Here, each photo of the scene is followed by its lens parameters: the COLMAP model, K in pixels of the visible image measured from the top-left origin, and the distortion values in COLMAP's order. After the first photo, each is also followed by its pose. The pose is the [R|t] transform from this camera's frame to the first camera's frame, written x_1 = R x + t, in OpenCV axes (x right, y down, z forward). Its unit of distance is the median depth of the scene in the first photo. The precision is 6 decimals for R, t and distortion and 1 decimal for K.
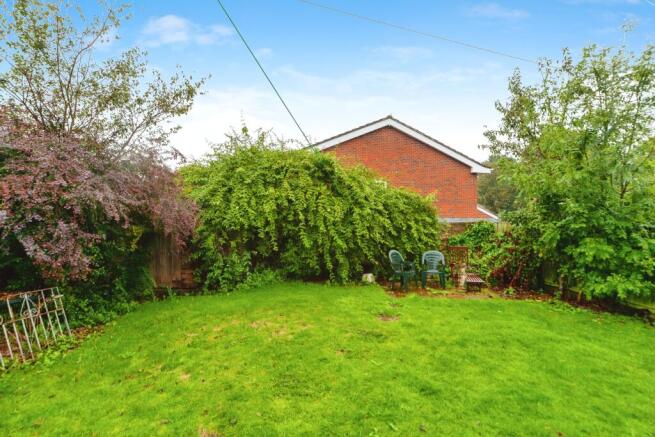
lens RADIAL K [[309.5, 0, 328.6], [0, 309.5, 221.1], [0, 0, 1]] dist [0.001504, 0.000951]
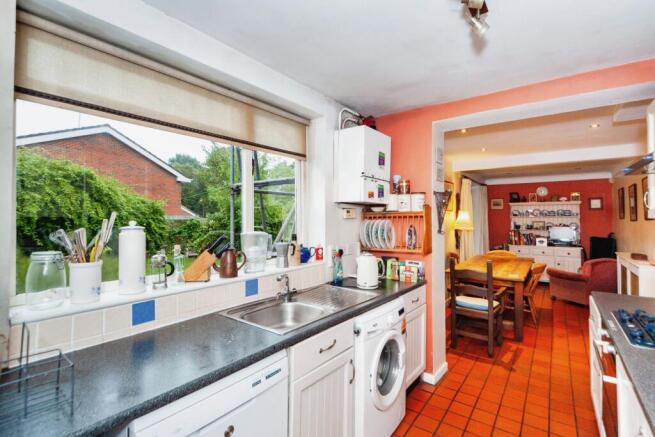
lens RADIAL K [[309.5, 0, 328.7], [0, 309.5, 215.9], [0, 0, 1]] dist [0.001504, 0.000951]
pose [[0.577549, 0.003506, 0.816348, -0.401929], [-0.008564, 0.999962, 0.001765, -0.024809], [-0.816311, -0.008010, 0.577557, -0.483757]]
